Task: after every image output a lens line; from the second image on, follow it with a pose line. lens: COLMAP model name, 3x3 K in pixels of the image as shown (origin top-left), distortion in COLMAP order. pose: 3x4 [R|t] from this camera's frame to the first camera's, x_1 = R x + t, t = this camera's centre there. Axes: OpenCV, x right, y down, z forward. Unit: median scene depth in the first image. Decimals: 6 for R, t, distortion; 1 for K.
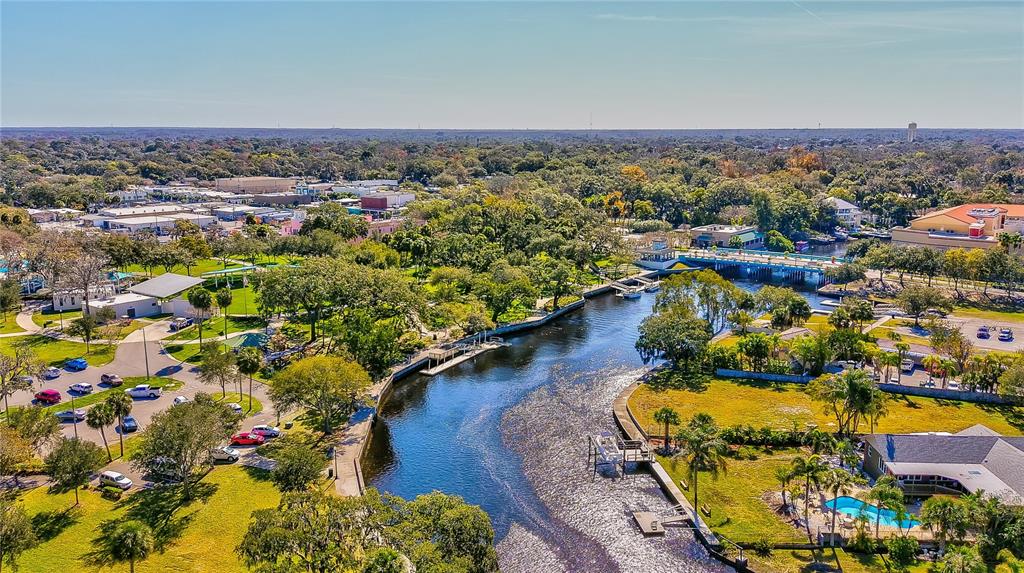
lens RADIAL K [[815.5, 0, 512.0], [0, 815.5, 286.5], [0, 0, 1]] dist [0.030107, -0.001556]
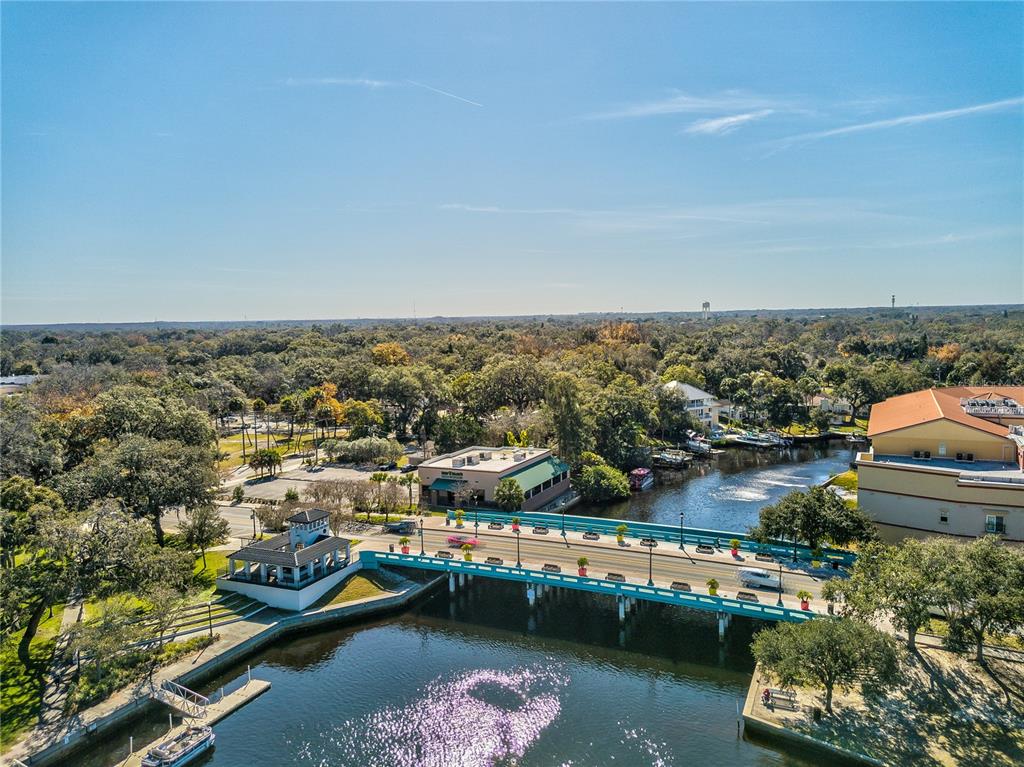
lens RADIAL K [[780.7, 0, 512.0], [0, 780.7, 383.5], [0, 0, 1]] dist [0.113780, -0.154542]
pose [[0.976959, -0.037305, 0.210142, 0.148015], [0.059019, 0.993432, -0.098027, -0.057282], [-0.205105, 0.108170, 0.972744, 0.454662]]
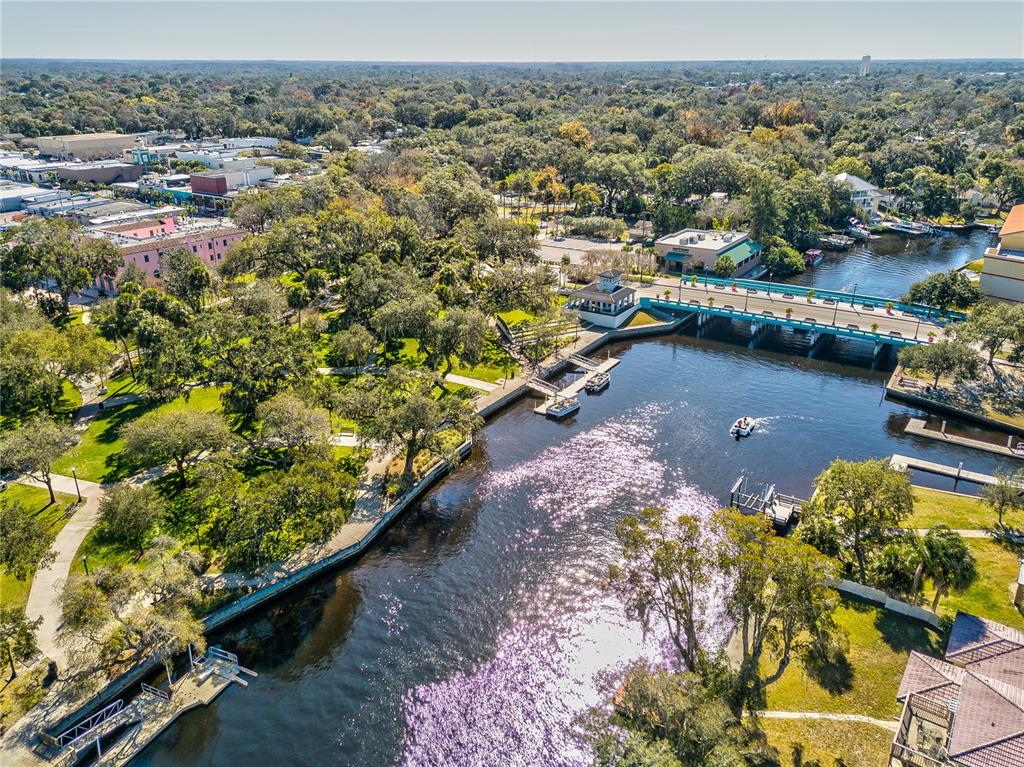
lens RADIAL K [[780.7, 0, 512.0], [0, 780.7, 383.5], [0, 0, 1]] dist [0.113780, -0.154542]
pose [[0.997736, -0.025283, 0.062317, 0.049244], [0.012705, 0.980815, 0.194527, -0.068621], [-0.066040, -0.193295, 0.978916, 0.298571]]
